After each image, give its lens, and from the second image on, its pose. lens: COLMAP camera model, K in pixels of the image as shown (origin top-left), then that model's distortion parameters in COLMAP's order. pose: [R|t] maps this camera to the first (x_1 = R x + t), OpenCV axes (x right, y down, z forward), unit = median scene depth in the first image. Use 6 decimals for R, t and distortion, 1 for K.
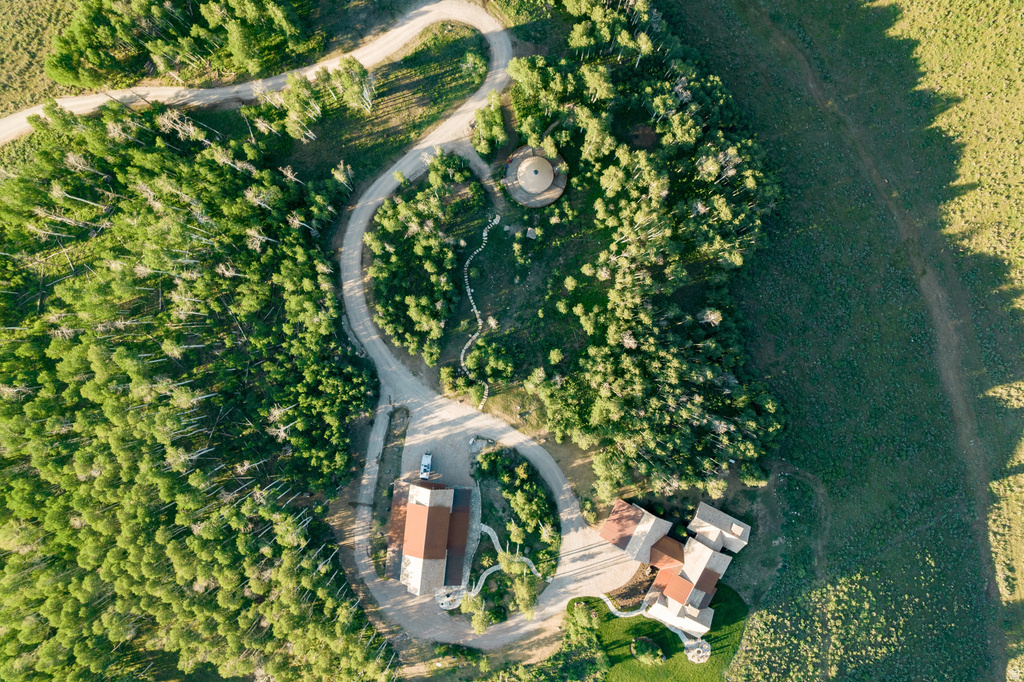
lens RADIAL K [[654.2, 0, 510.5], [0, 654.2, 338.7], [0, 0, 1]] dist [-0.039586, 0.039948]
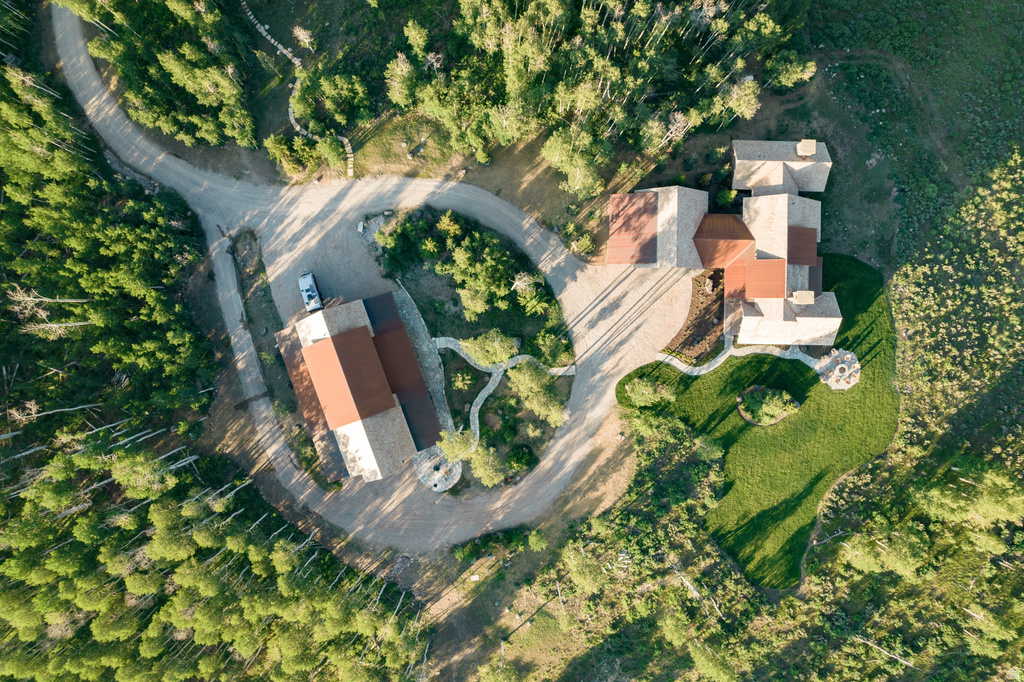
lens RADIAL K [[654.2, 0, 510.3], [0, 654.2, 340.6], [0, 0, 1]] dist [-0.039586, 0.039948]
pose [[0.896668, -0.442676, -0.004905, 0.023610], [0.442531, 0.896573, -0.017967, 0.330690], [0.012351, 0.013939, 0.999827, 0.380942]]
